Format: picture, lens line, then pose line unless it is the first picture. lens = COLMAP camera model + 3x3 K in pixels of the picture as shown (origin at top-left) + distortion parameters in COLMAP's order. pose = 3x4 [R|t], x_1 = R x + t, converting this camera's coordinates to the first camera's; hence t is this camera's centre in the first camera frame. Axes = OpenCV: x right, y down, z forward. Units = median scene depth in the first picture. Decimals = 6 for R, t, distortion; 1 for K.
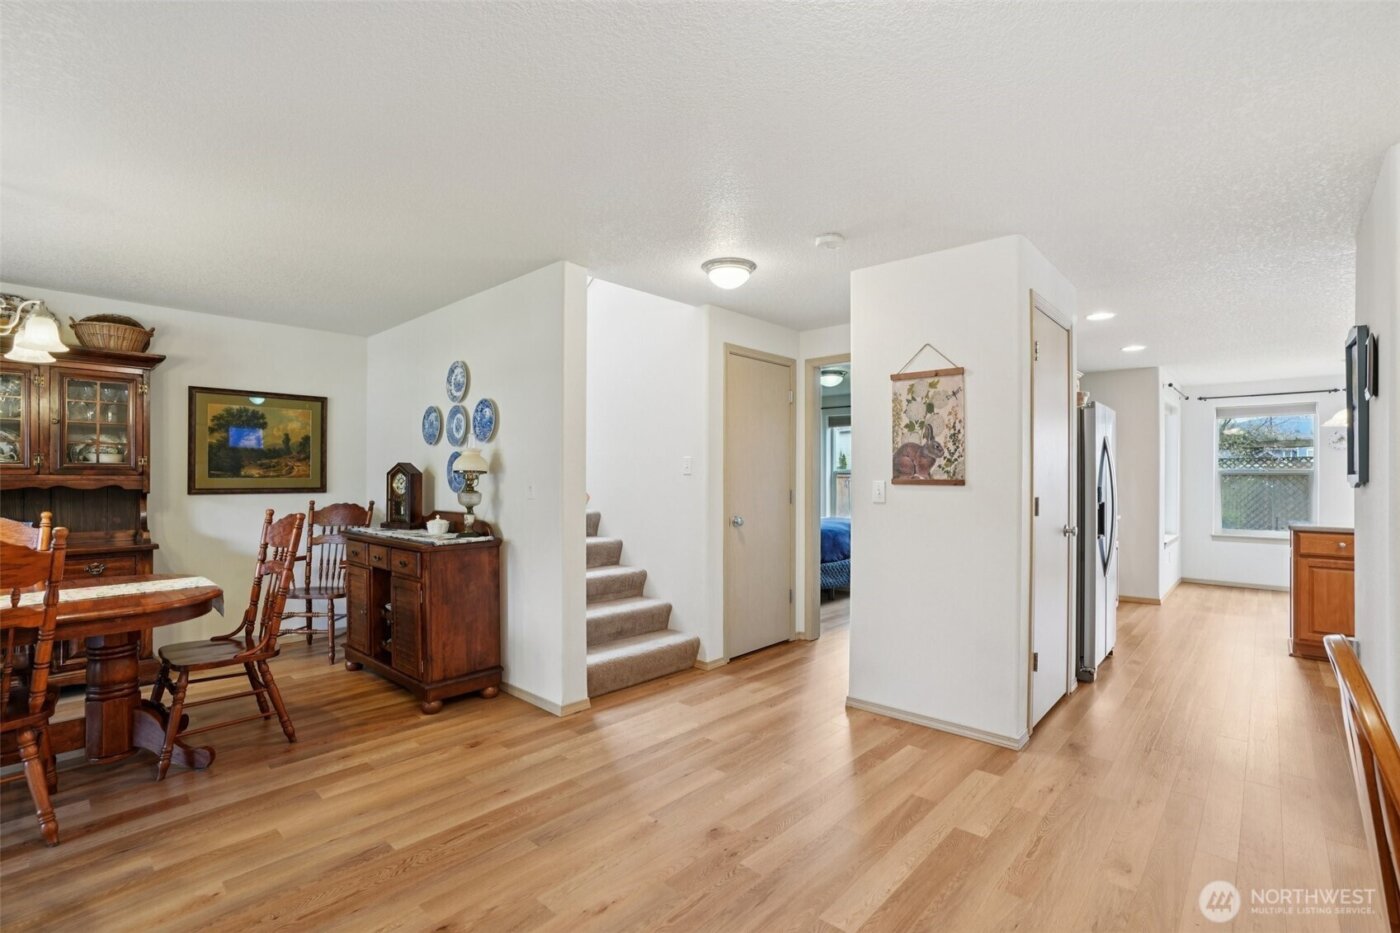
lens RADIAL K [[637.3, 0, 703.9], [0, 637.3, 463.3], [0, 0, 1]] dist [-0.055027, 0.021897]
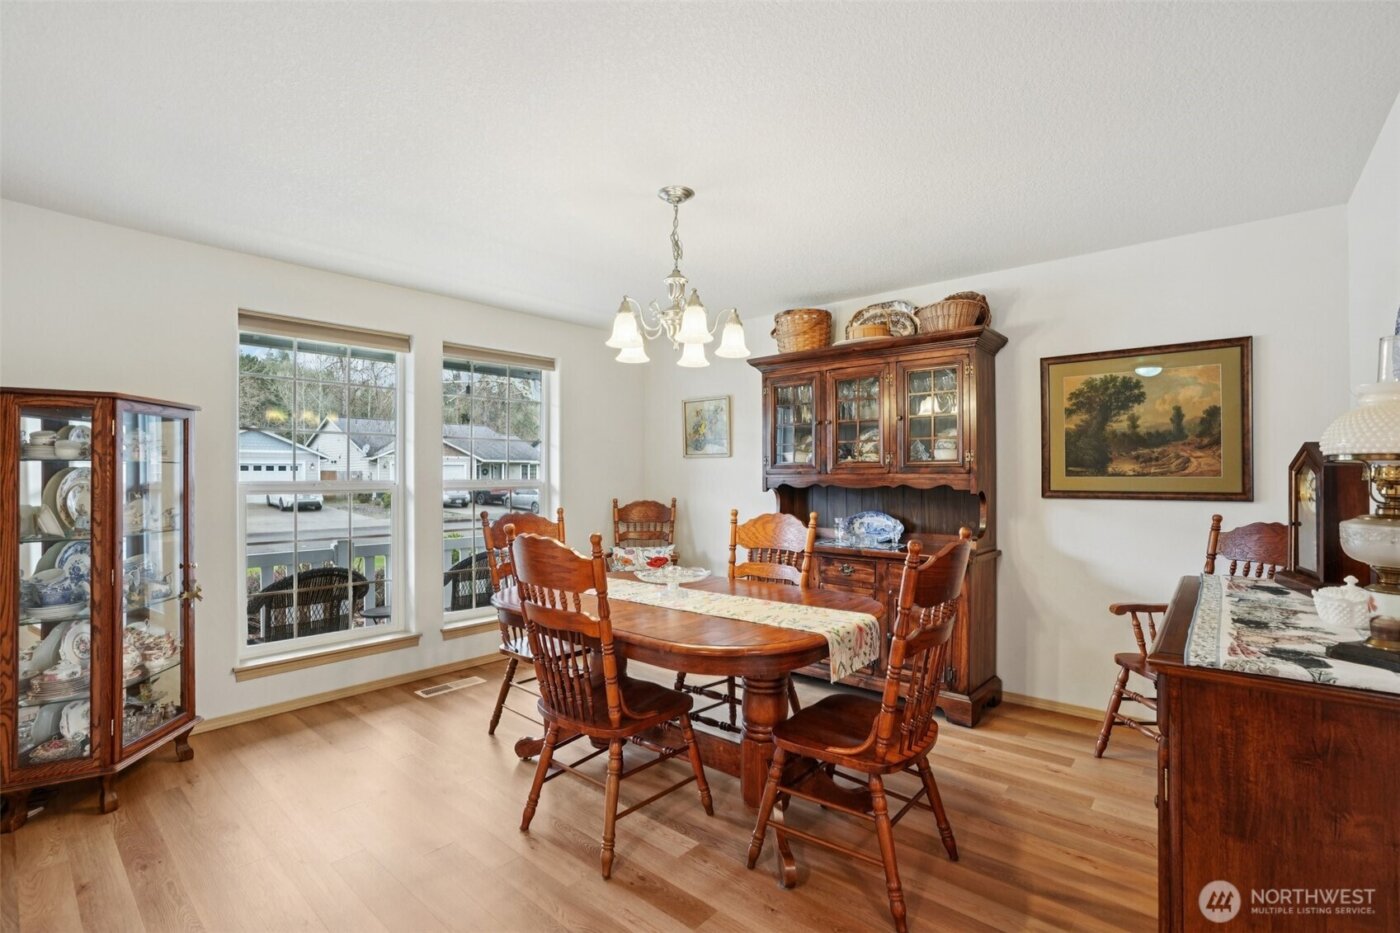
lens RADIAL K [[637.3, 0, 703.9], [0, 637.3, 463.3], [0, 0, 1]] dist [-0.055027, 0.021897]
pose [[0.015712, -0.015194, -0.999761, -0.050485], [0.023818, 0.999606, -0.014817, 0.008433], [0.999593, -0.023580, 0.016068, 0.546338]]
